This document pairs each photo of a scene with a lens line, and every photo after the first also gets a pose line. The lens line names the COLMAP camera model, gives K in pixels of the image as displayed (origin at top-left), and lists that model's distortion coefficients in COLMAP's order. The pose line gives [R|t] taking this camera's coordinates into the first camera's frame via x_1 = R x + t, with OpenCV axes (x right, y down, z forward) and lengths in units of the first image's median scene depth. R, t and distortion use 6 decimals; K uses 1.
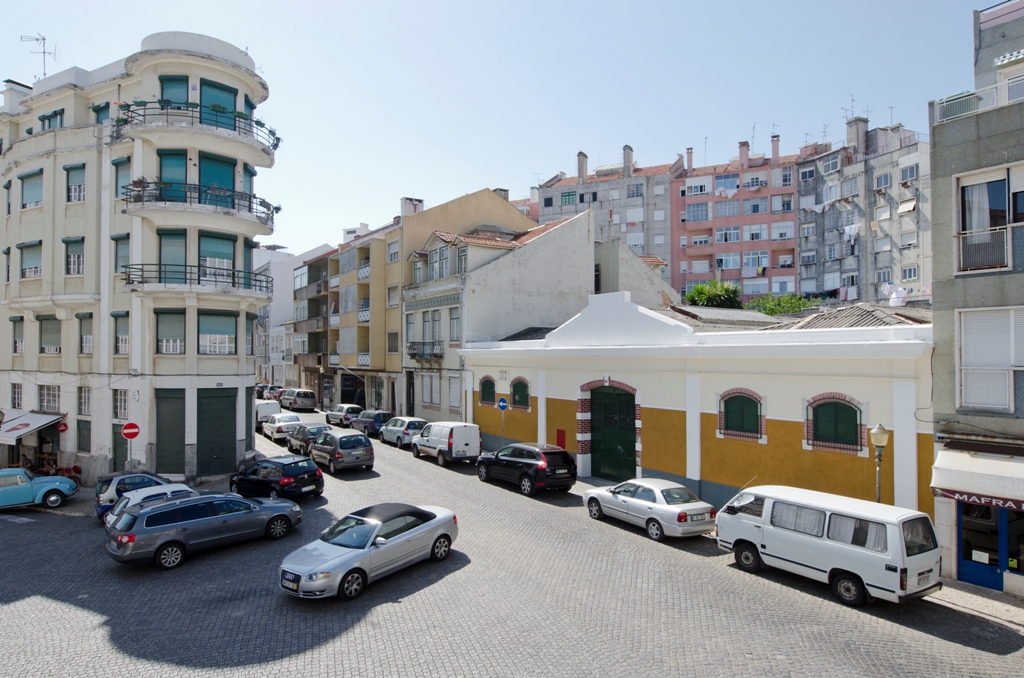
lens RADIAL K [[624.5, 0, 512.5], [0, 624.5, 347.8], [0, 0, 1]] dist [-0.005996, -0.002438]
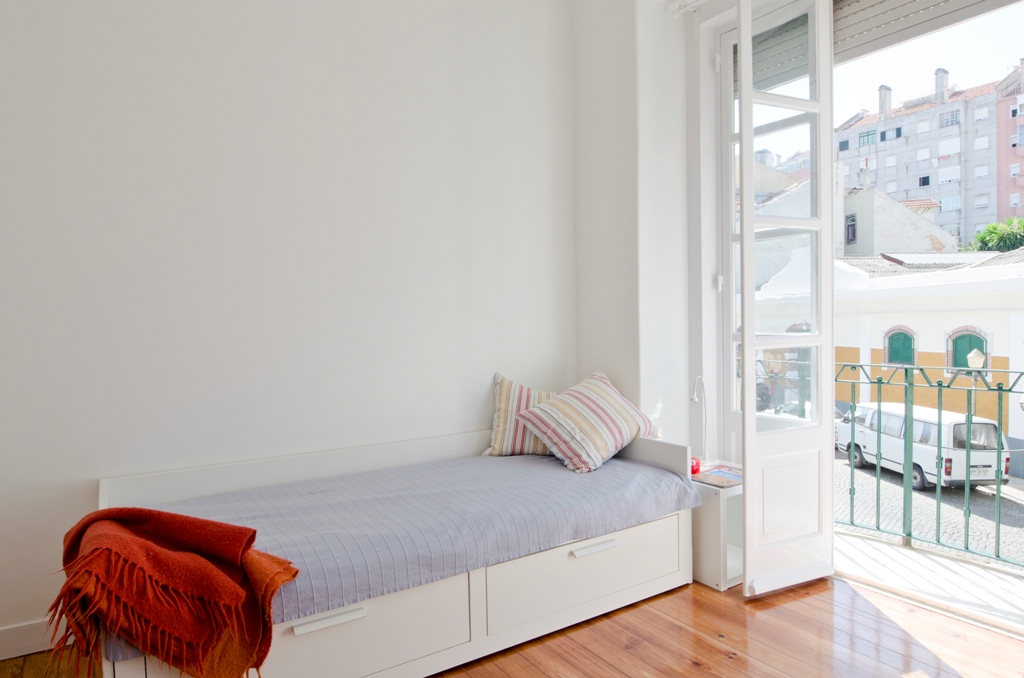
lens RADIAL K [[583.6, 0, 511.1], [0, 583.6, 358.4], [0, 0, 1]] dist [-0.007099, -0.003075]
pose [[0.875973, 0.010995, -0.482234, 0.122282], [0.031453, 0.996311, 0.079850, 0.007797], [0.481333, -0.085115, 0.872396, -0.125529]]
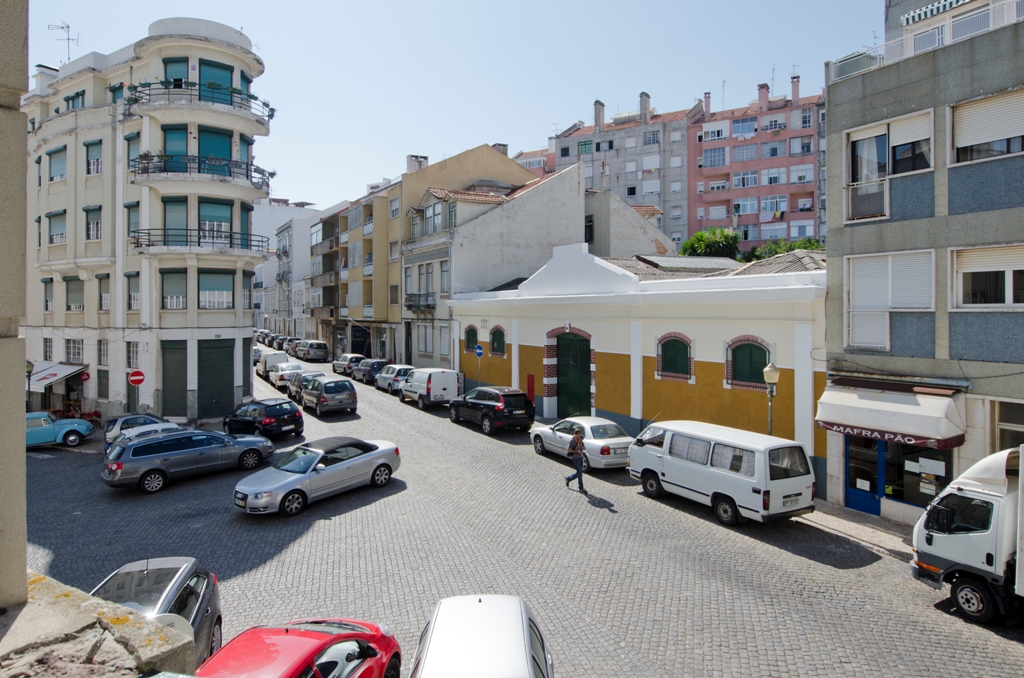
lens RADIAL K [[633.4, 0, 502.8], [0, 633.4, 295.2], [0, 0, 1]] dist [-0.002132, -0.003757]
pose [[0.996944, -0.017500, -0.076134, 0.078667], [0.017130, 0.999838, -0.005516, 0.000992], [0.076218, 0.004195, 0.997082, -0.052306]]
